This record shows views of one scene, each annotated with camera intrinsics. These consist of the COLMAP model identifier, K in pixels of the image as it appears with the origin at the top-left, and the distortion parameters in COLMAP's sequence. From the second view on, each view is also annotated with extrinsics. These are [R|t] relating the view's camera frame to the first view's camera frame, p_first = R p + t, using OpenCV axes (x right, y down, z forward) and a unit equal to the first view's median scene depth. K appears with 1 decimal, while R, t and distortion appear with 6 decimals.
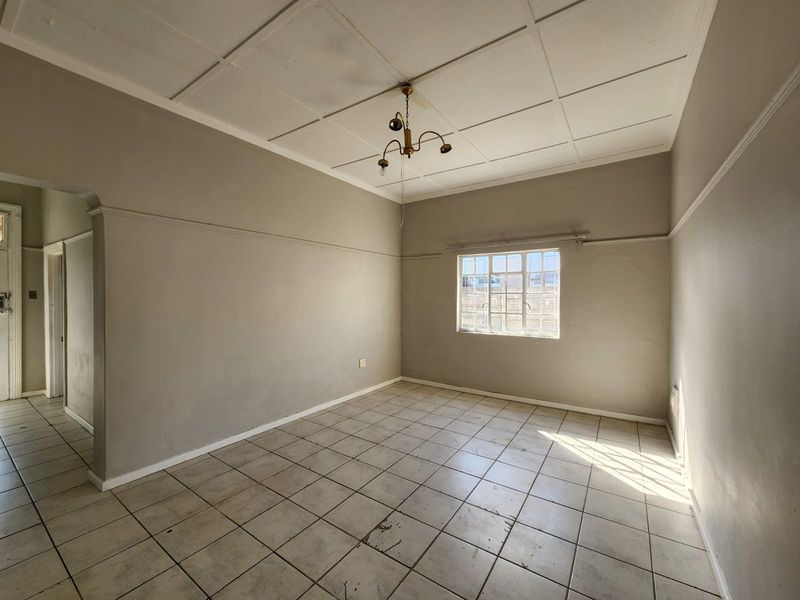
lens RADIAL K [[328.4, 0, 395.9], [0, 328.4, 302.7], [0, 0, 1]] dist [-0.001478, -0.000220]
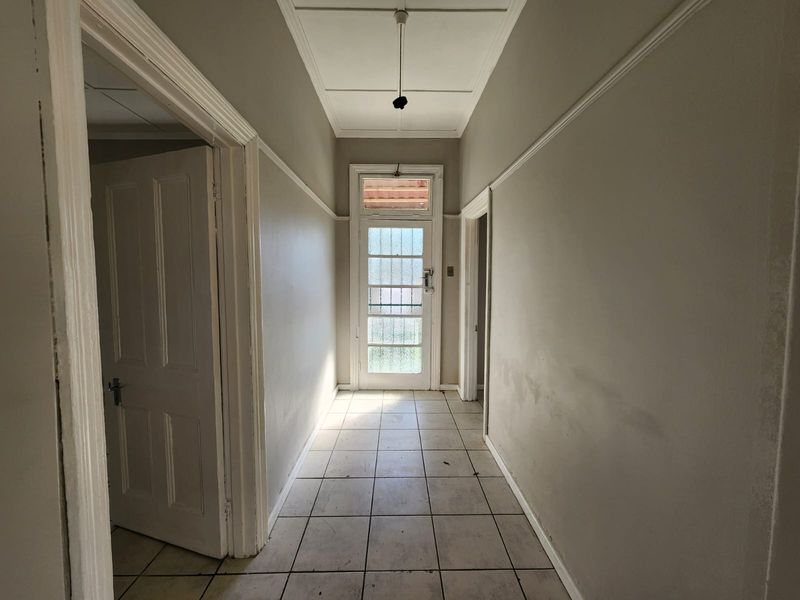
lens RADIAL K [[328.4, 0, 400.2], [0, 328.4, 299.6], [0, 0, 1]] dist [-0.001478, -0.000220]
pose [[0.577345, 0.050788, -0.814919, -0.504593], [-0.009907, 0.998426, 0.055206, 0.002809], [0.816440, -0.023800, 0.576940, 0.416670]]
